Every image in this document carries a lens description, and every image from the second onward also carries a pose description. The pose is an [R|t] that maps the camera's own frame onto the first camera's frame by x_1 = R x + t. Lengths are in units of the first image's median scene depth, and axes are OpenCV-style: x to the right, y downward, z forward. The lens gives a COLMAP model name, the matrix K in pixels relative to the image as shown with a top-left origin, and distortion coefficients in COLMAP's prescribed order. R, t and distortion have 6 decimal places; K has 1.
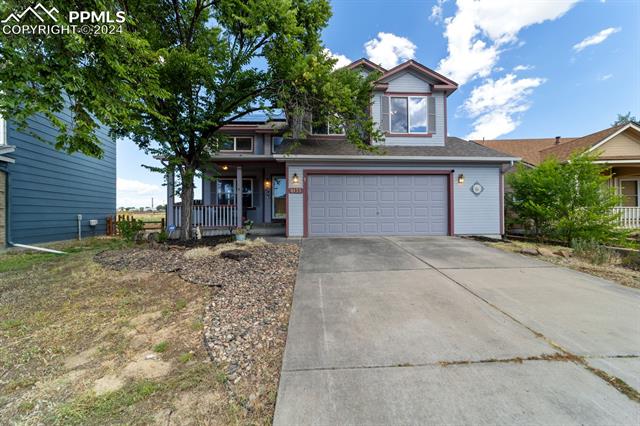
lens RADIAL K [[253.0, 0, 319.7], [0, 253.0, 215.2], [0, 0, 1]] dist [0.001822, 0.000111]
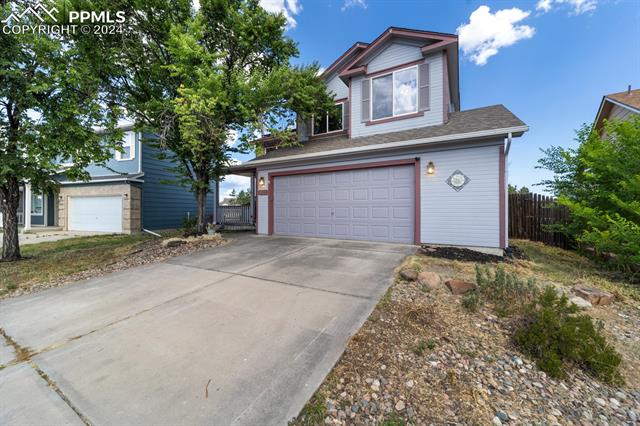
lens RADIAL K [[253.0, 0, 322.0], [0, 253.0, 211.6], [0, 0, 1]] dist [0.001822, 0.000111]
pose [[0.834937, 0.006751, -0.550304, 0.696555], [-0.006953, 0.999974, 0.001719, -0.016480], [0.550302, 0.002391, 0.834962, 0.210194]]
